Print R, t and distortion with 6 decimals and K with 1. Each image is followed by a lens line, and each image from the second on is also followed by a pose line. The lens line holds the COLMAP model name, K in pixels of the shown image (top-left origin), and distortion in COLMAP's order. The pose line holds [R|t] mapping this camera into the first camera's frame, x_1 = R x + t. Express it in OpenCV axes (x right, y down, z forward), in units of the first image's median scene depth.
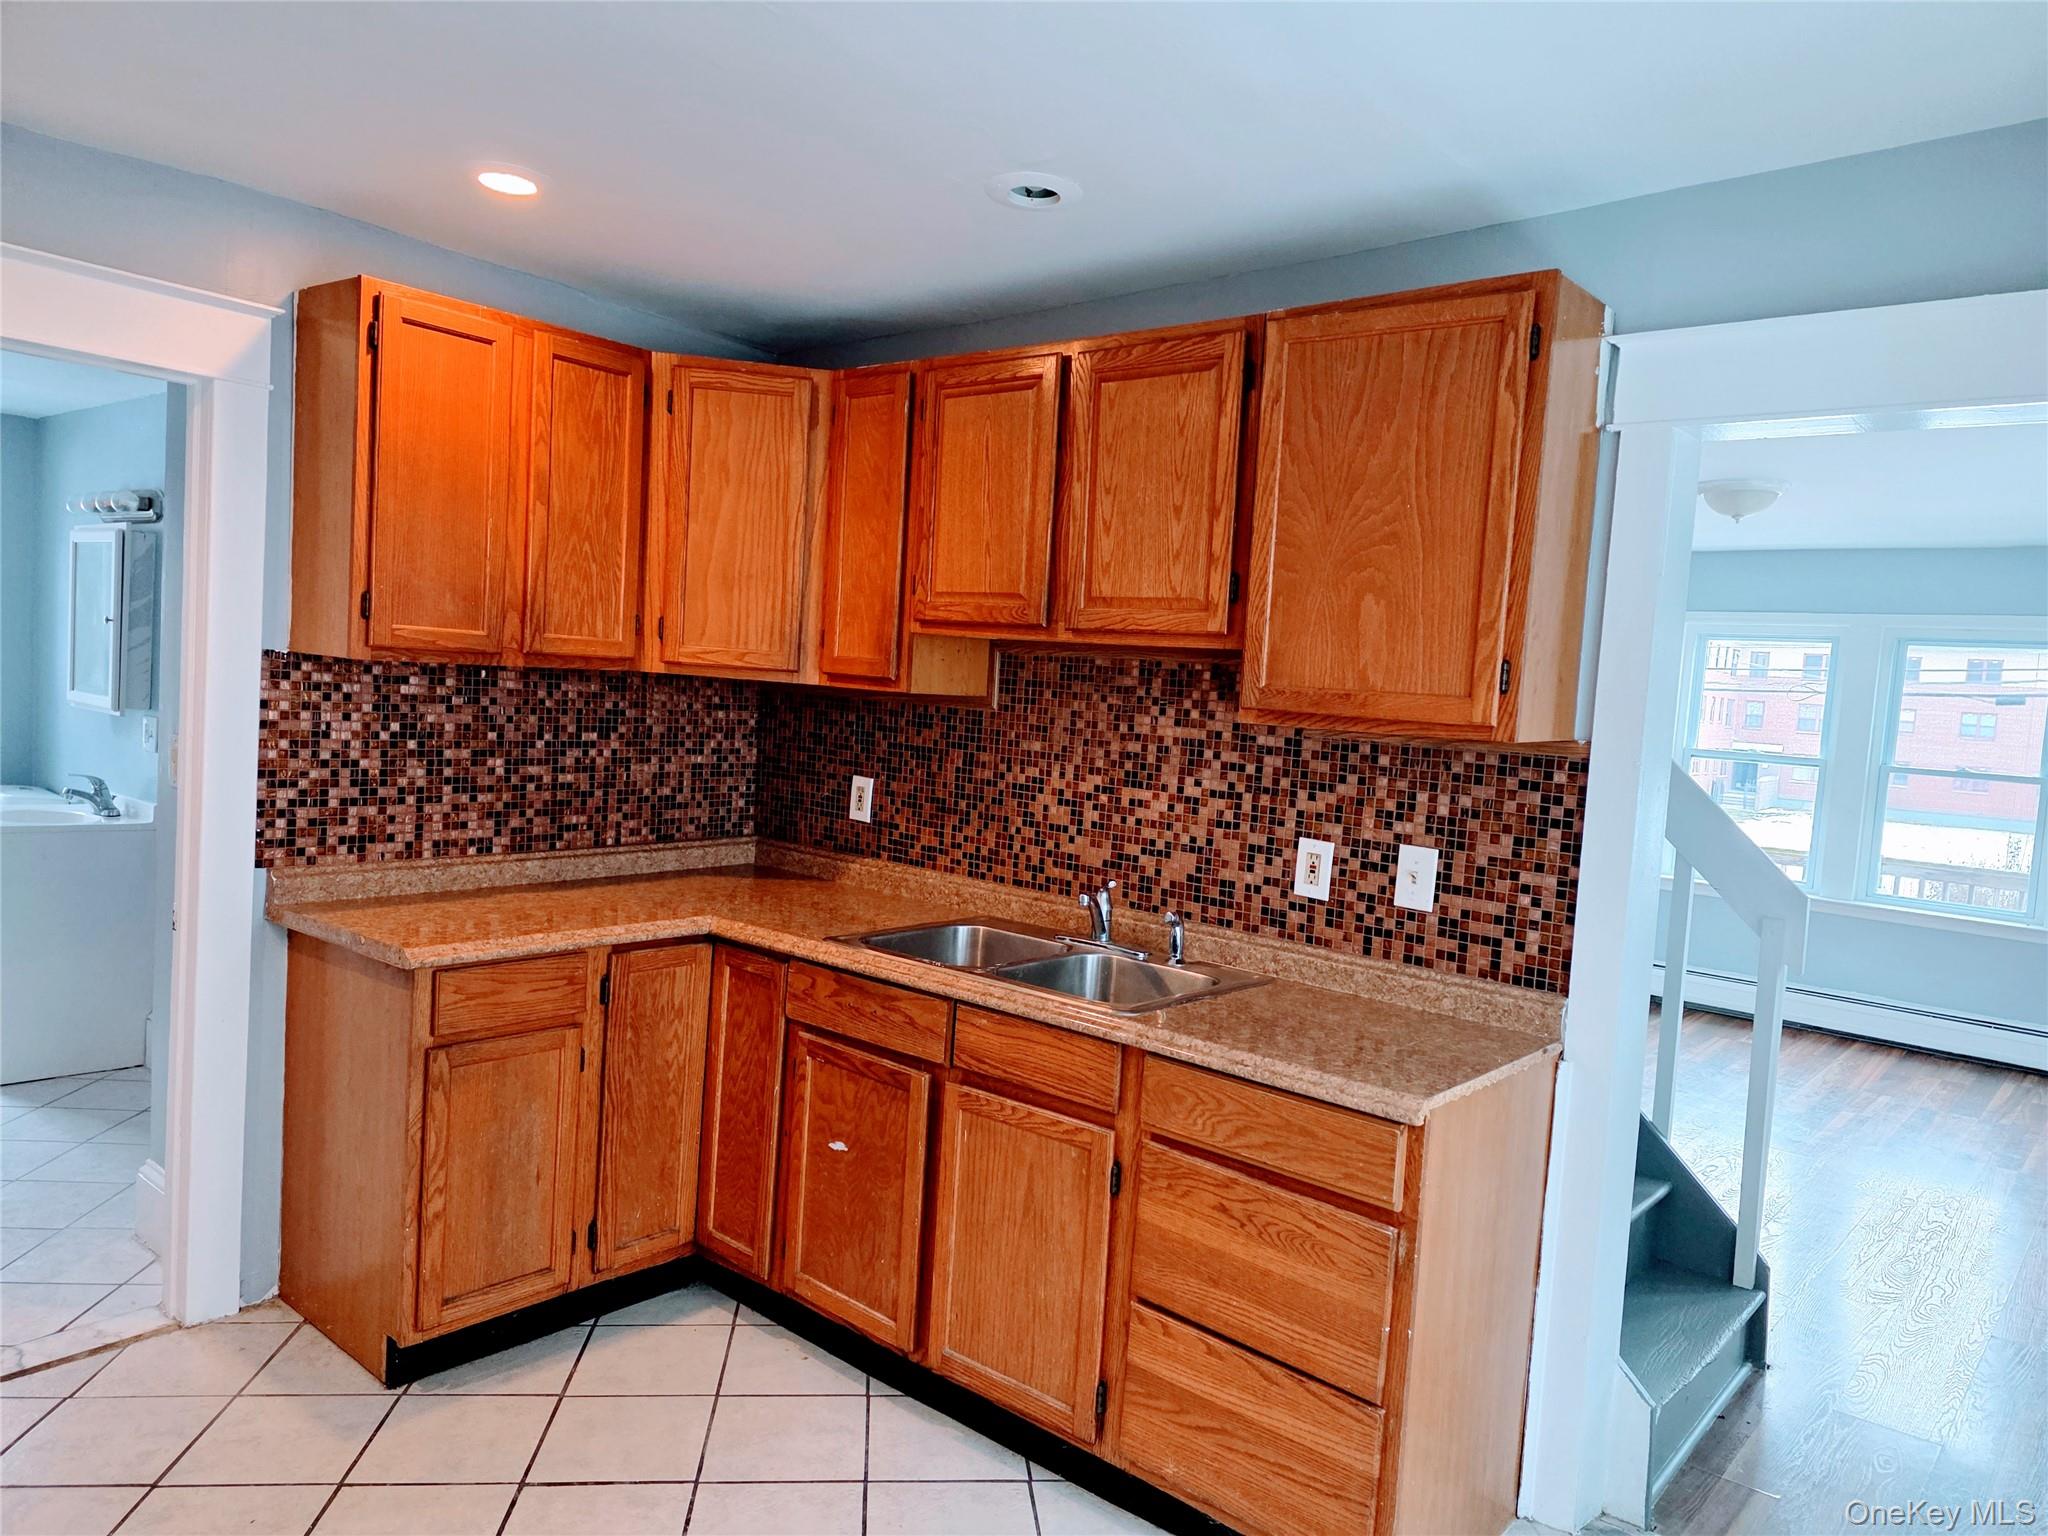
lens RADIAL K [[1352.1, 0, 1047.3], [0, 1352.1, 779.2], [0, 0, 1]] dist [0.043407, -0.036889]
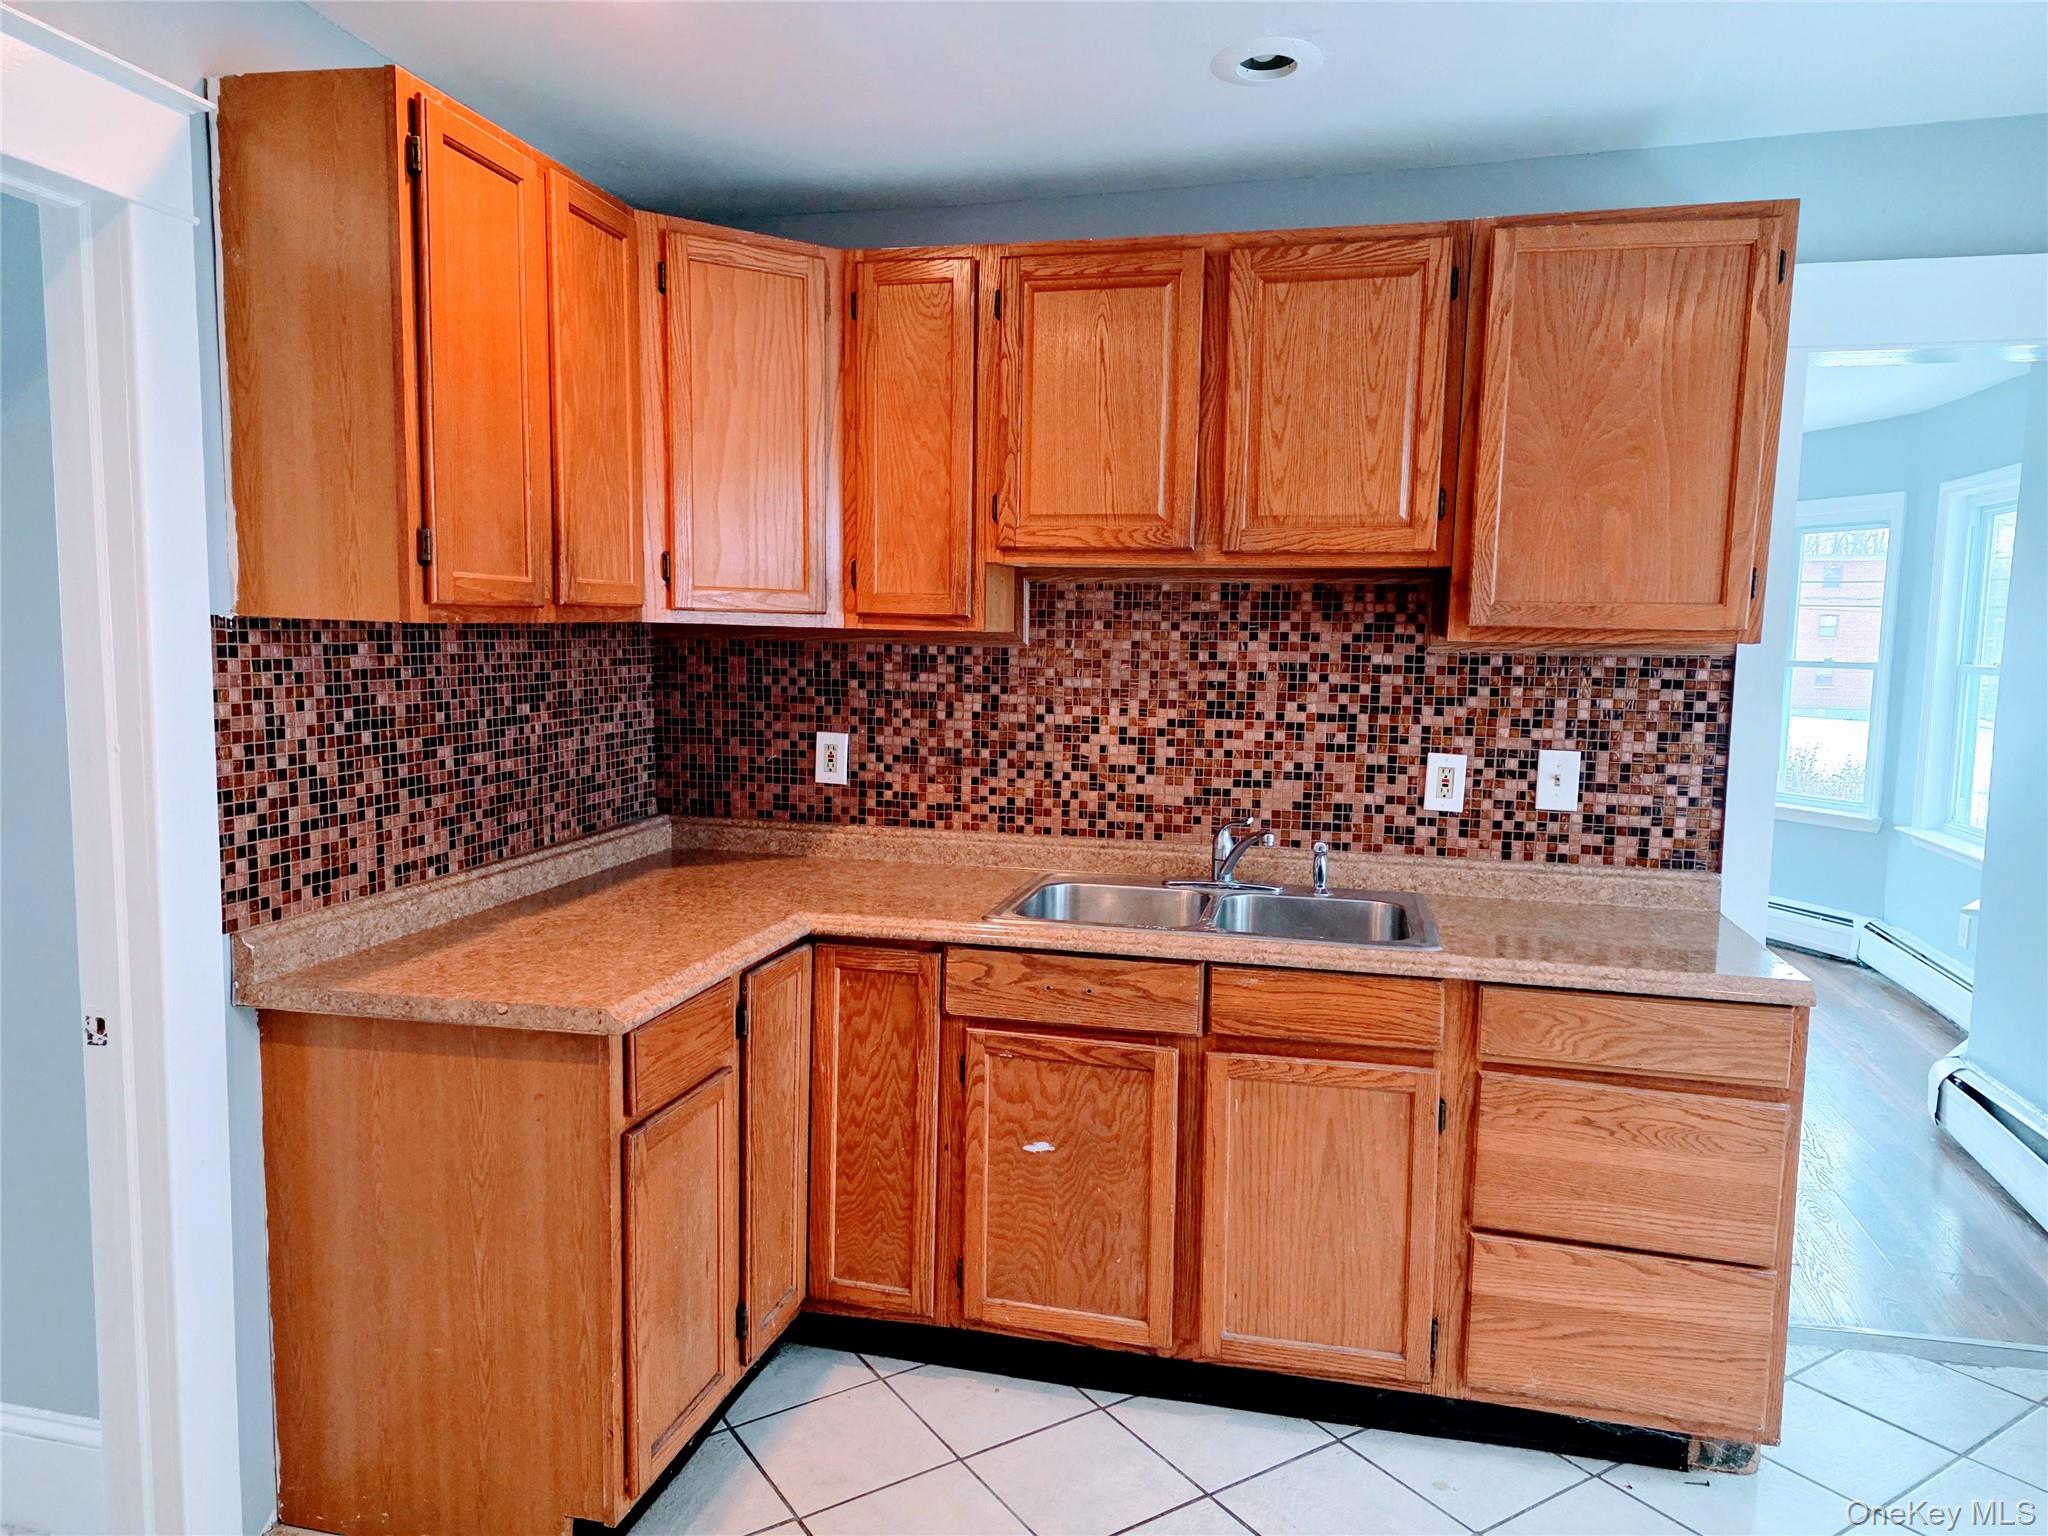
lens RADIAL K [[1352.1, 0, 1005.7], [0, 1352.1, 775.7], [0, 0, 1]] dist [0.043407, -0.036889]
pose [[0.899368, -0.097318, 0.426224, -0.502470], [0.074565, 0.994771, 0.069793, -0.032664], [-0.430787, -0.030988, 0.901921, 0.209052]]
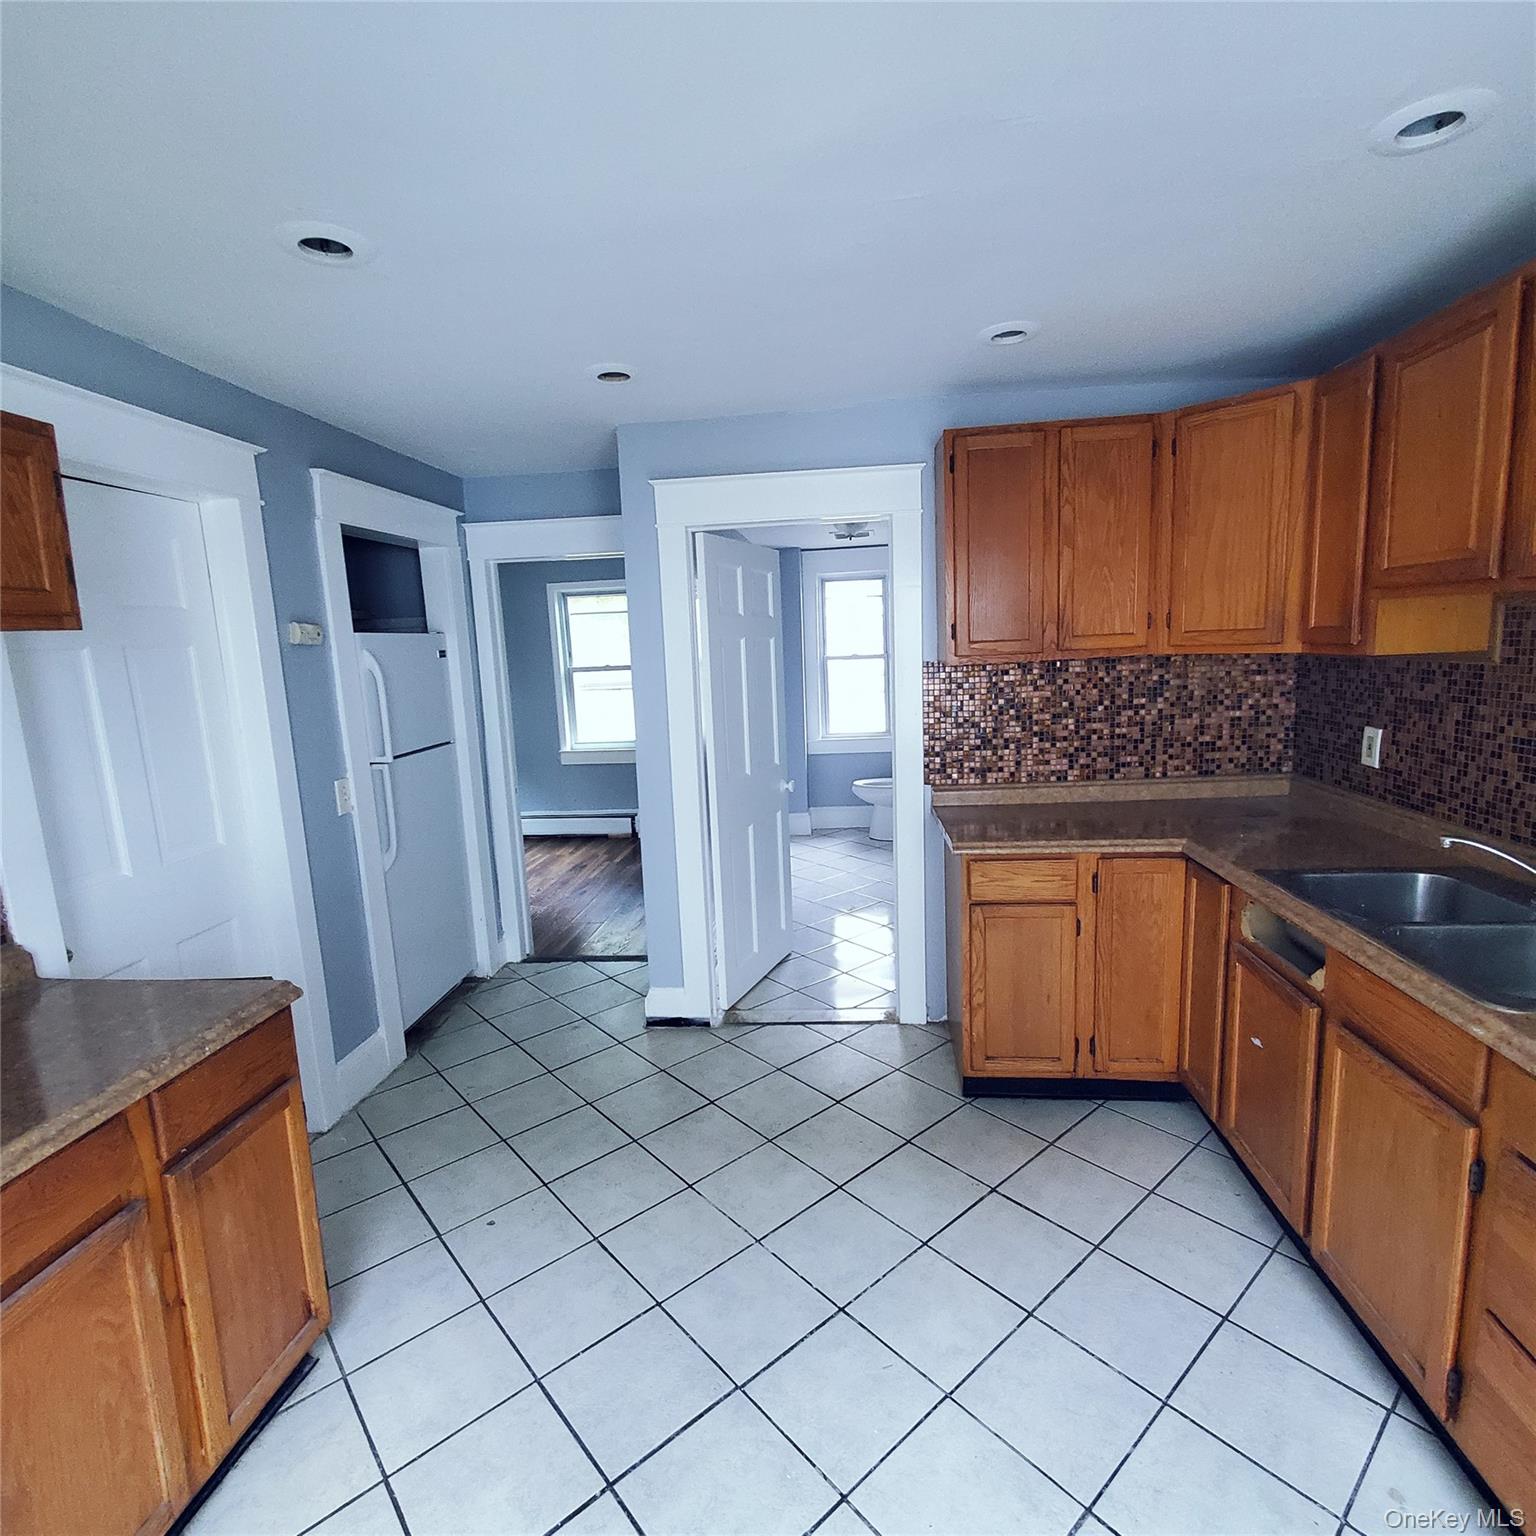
lens RADIAL K [[812.2, 0, 768.3], [0, 812.2, 772.6], [0, 0, 1]] dist [0.003871, -0.002377]
pose [[0.552417, 0.042207, -0.832499, 0.190362], [0.022934, 0.997570, 0.065794, -0.025636], [0.833252, -0.055438, 0.550106, 0.240262]]
